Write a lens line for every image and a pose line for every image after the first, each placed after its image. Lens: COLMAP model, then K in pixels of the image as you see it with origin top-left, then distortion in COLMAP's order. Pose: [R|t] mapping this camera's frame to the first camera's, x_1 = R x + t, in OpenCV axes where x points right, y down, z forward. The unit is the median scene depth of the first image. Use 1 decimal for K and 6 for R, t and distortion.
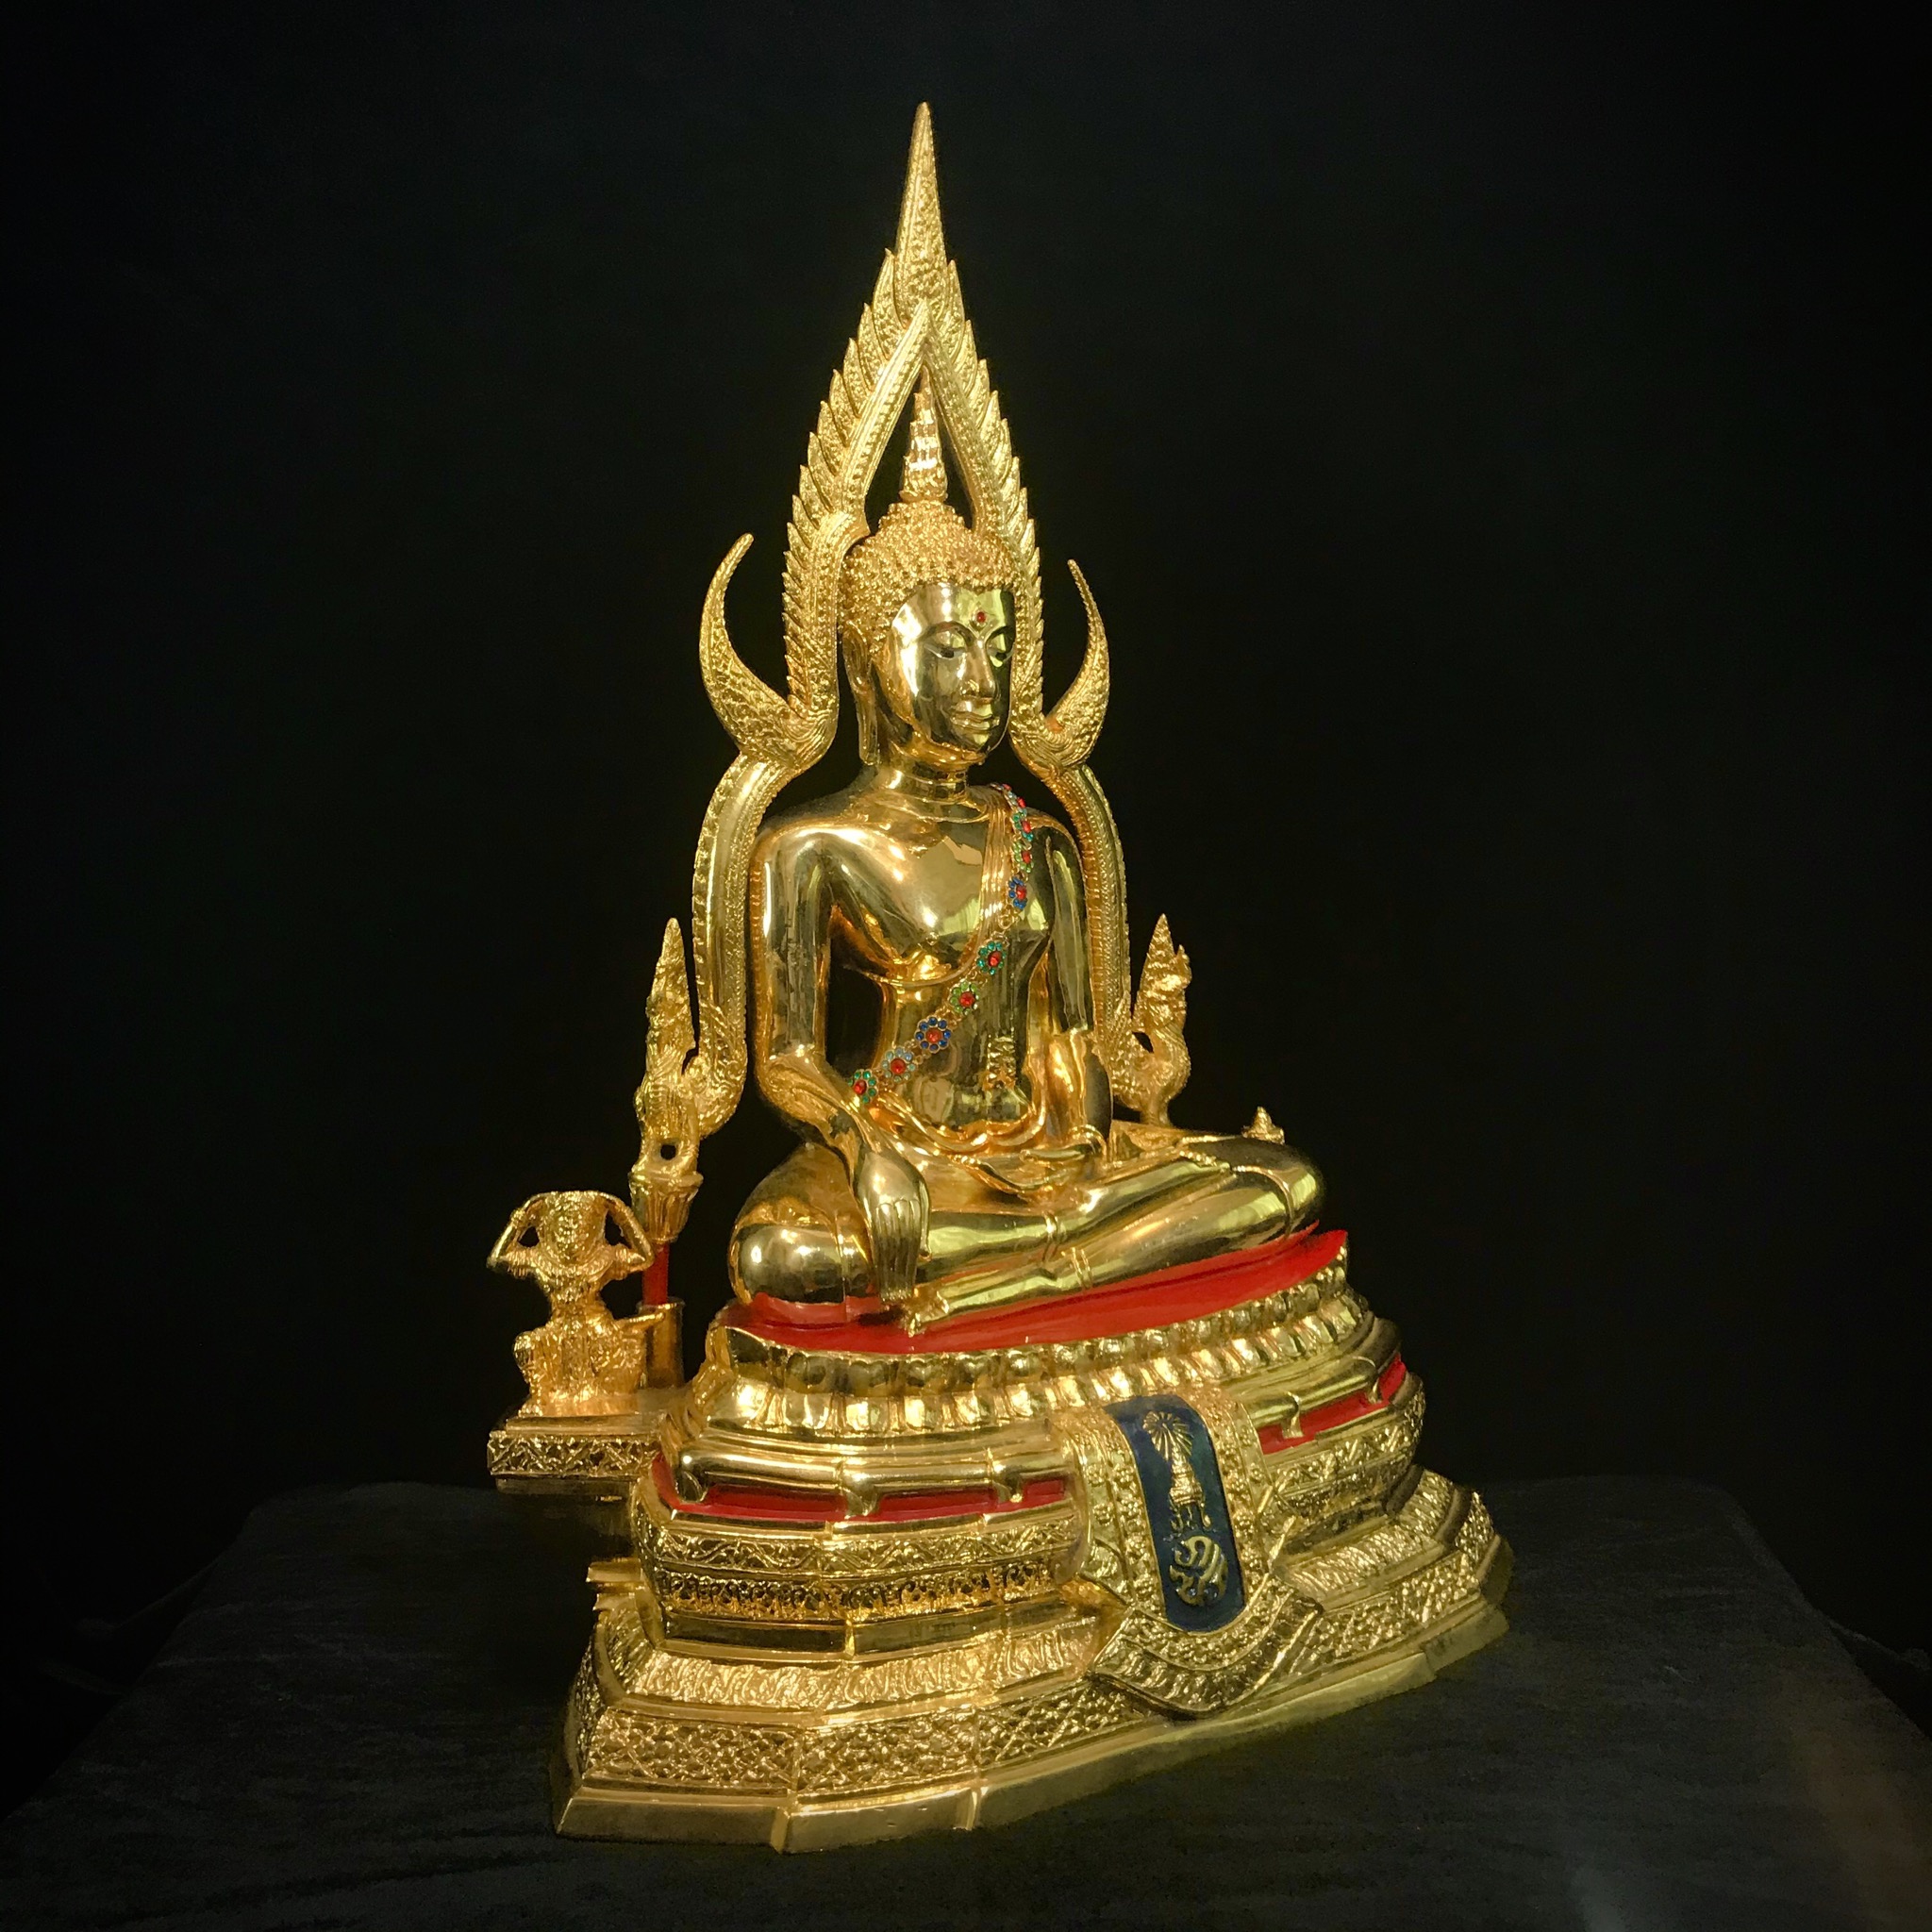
lens RADIAL K [[2102.6, 0, 966.0], [0, 2102.6, 966.0], [0, 0, 1]] dist [0.153337, -0.498894]
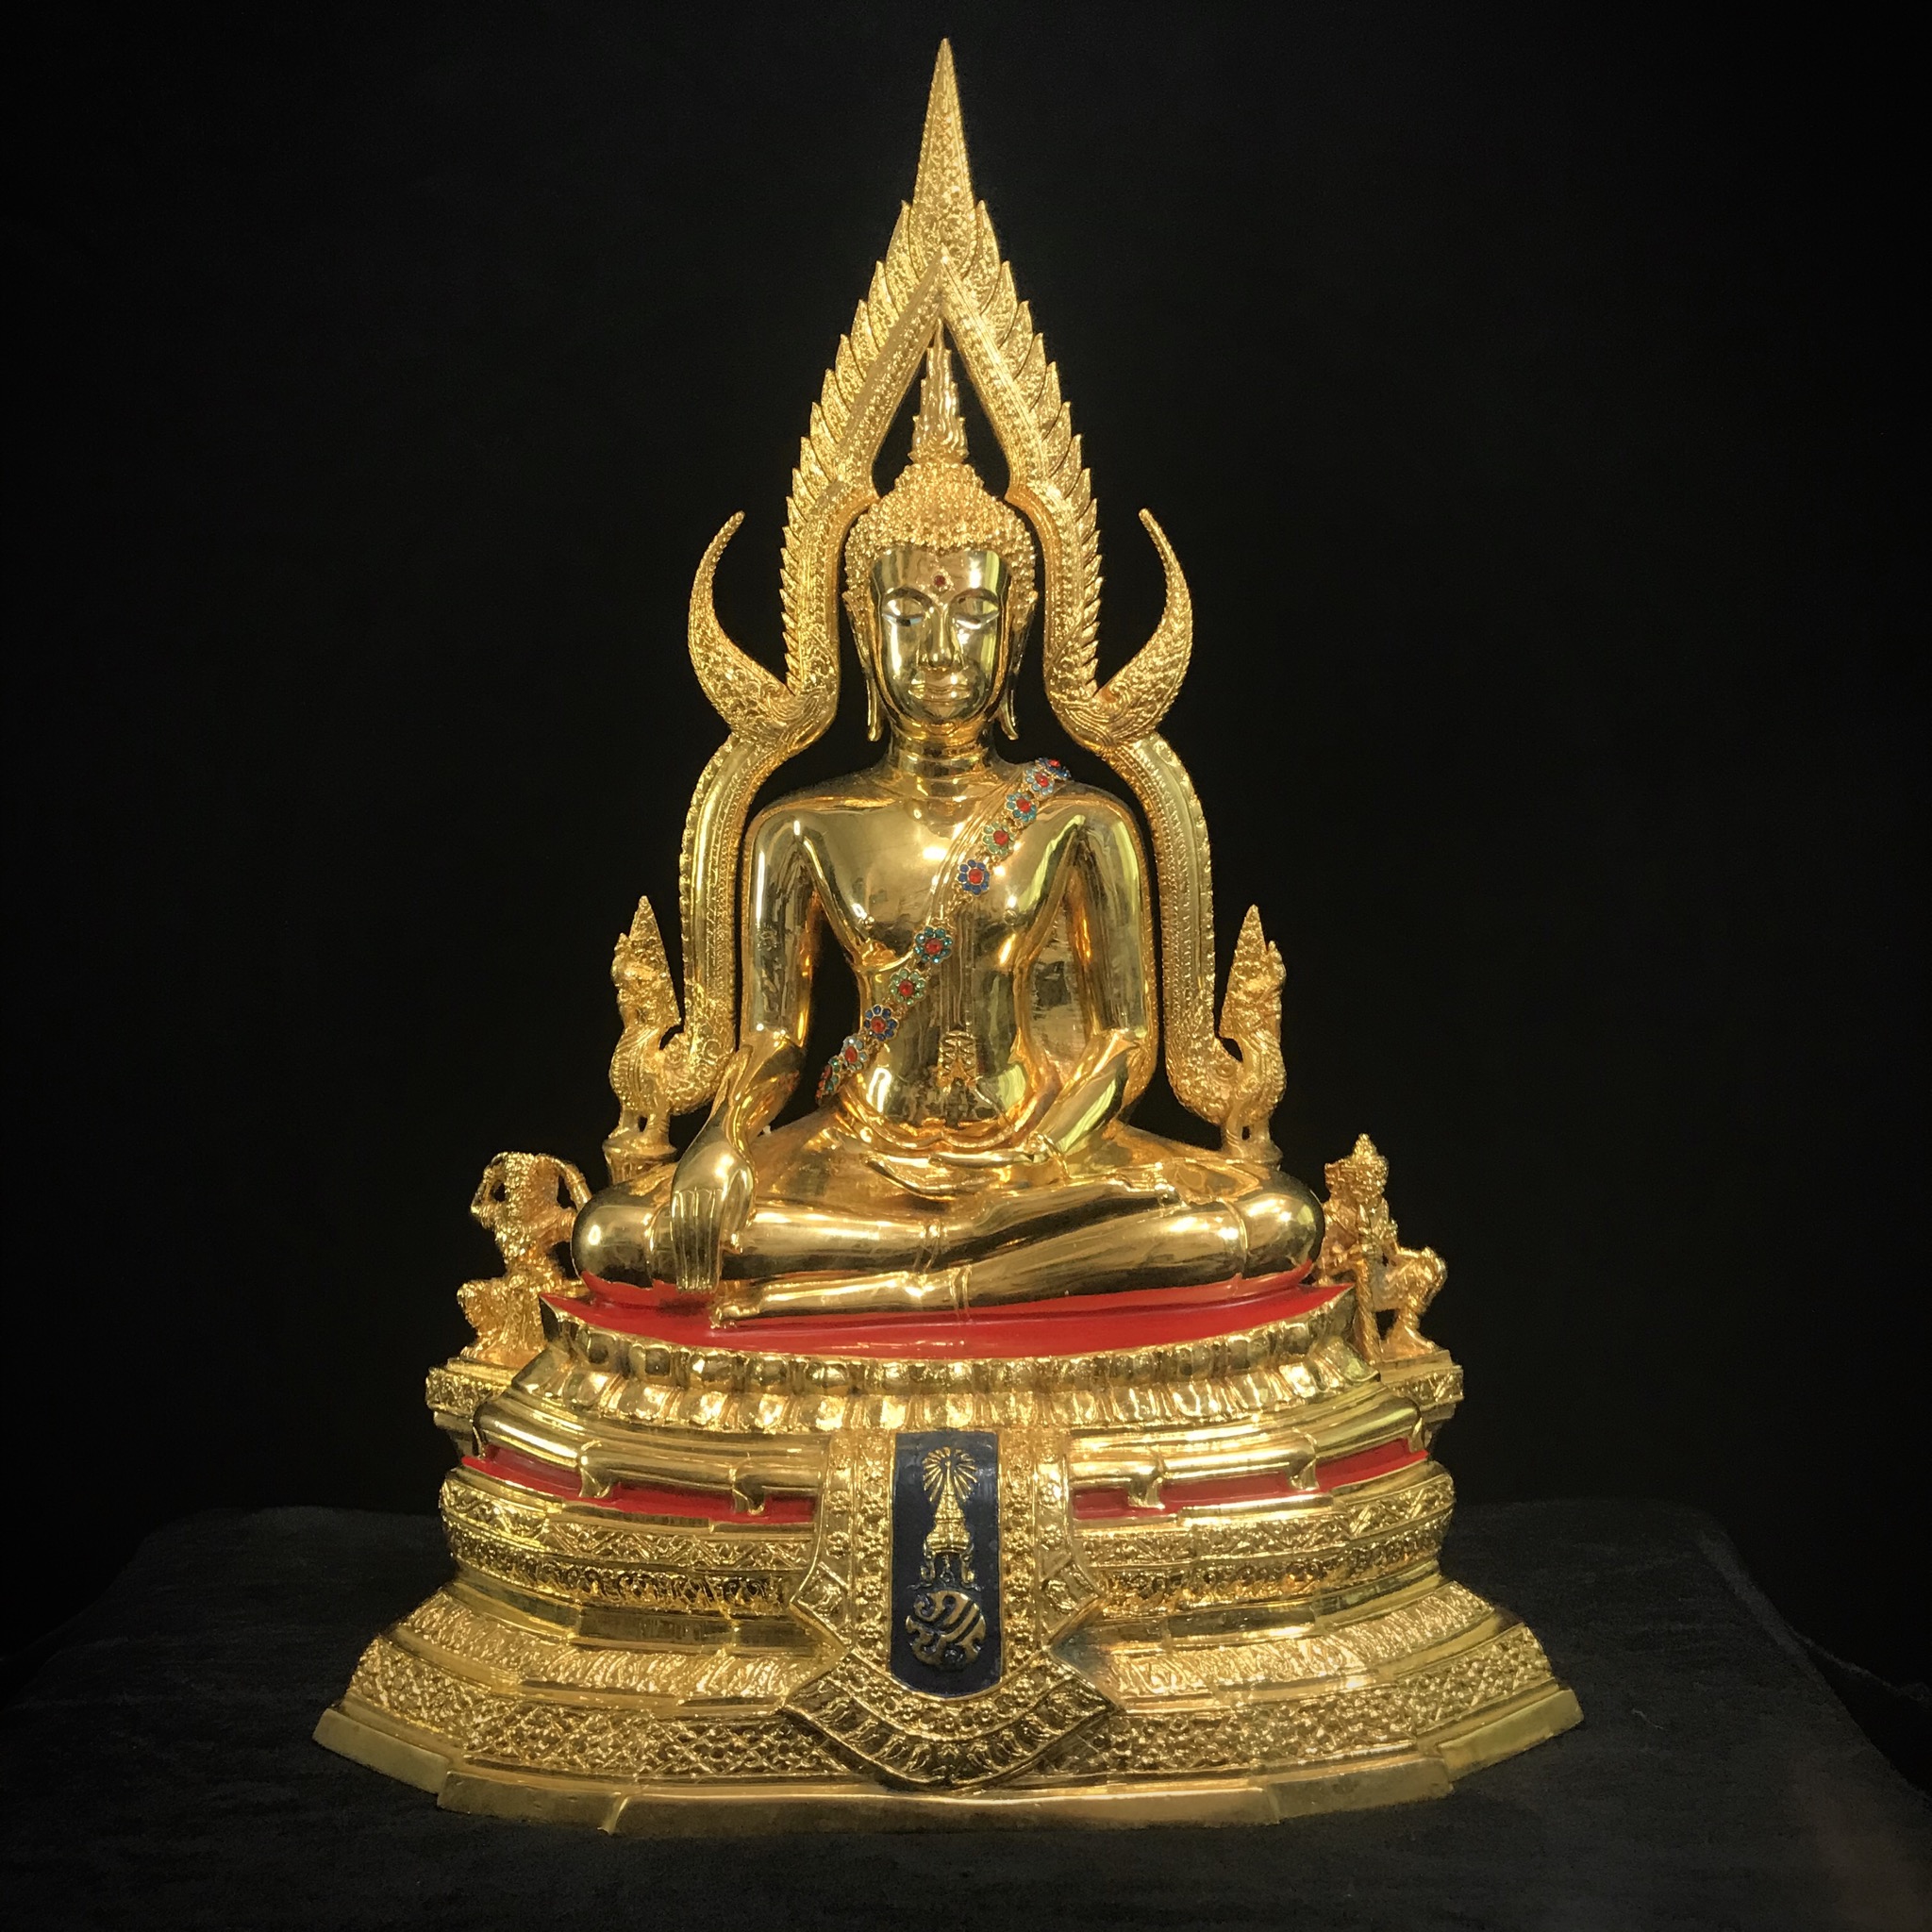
lens RADIAL K [[2096.7, 0, 975.9], [0, 2096.7, 973.3], [0, 0, 1]] dist [0.162231, -0.547904]
pose [[0.838652, 0.038933, -0.543274, 0.541936], [-0.034965, 0.999233, 0.017634, -0.008655], [0.543544, 0.004207, 0.839370, 0.227173]]
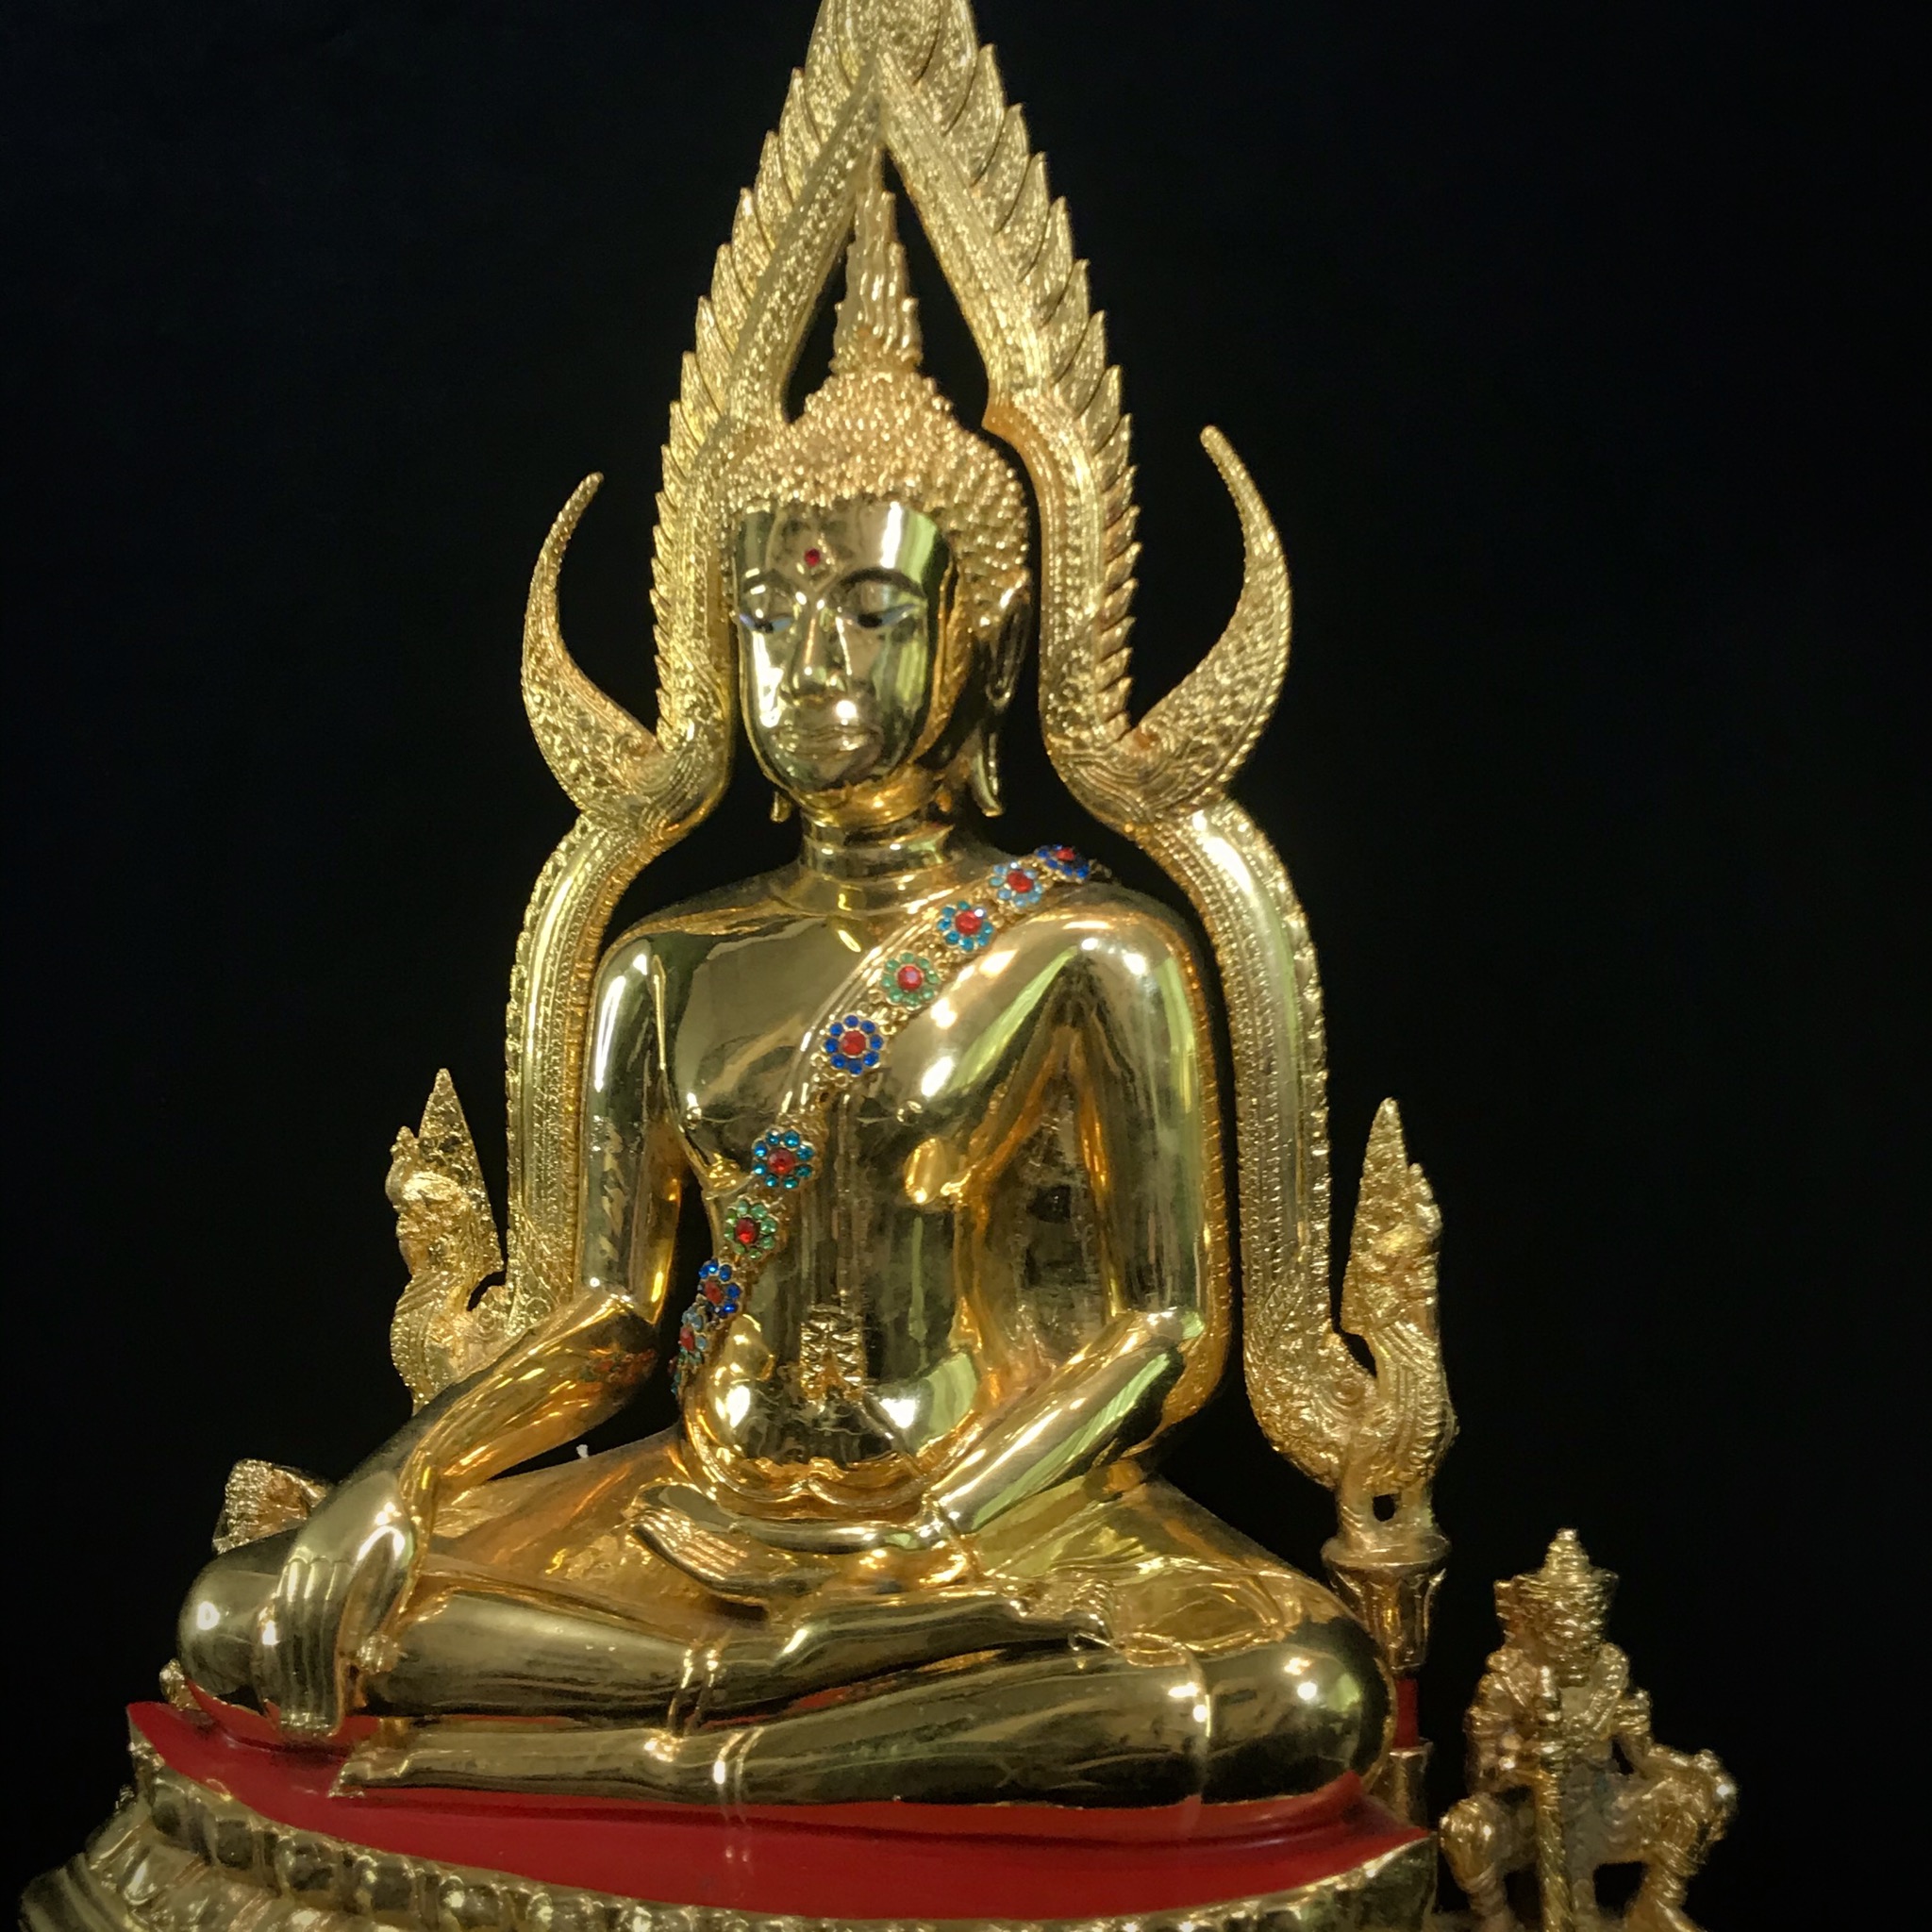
lens RADIAL K [[2622.4, 0, 960.1], [0, 2622.4, 929.2], [0, 0, 1]] dist [0.194329, -0.762427]
pose [[0.603510, -0.009288, -0.797301, 0.603603], [-0.049861, 0.997536, -0.049362, -0.032849], [0.795795, 0.069545, 0.601560, 0.619277]]
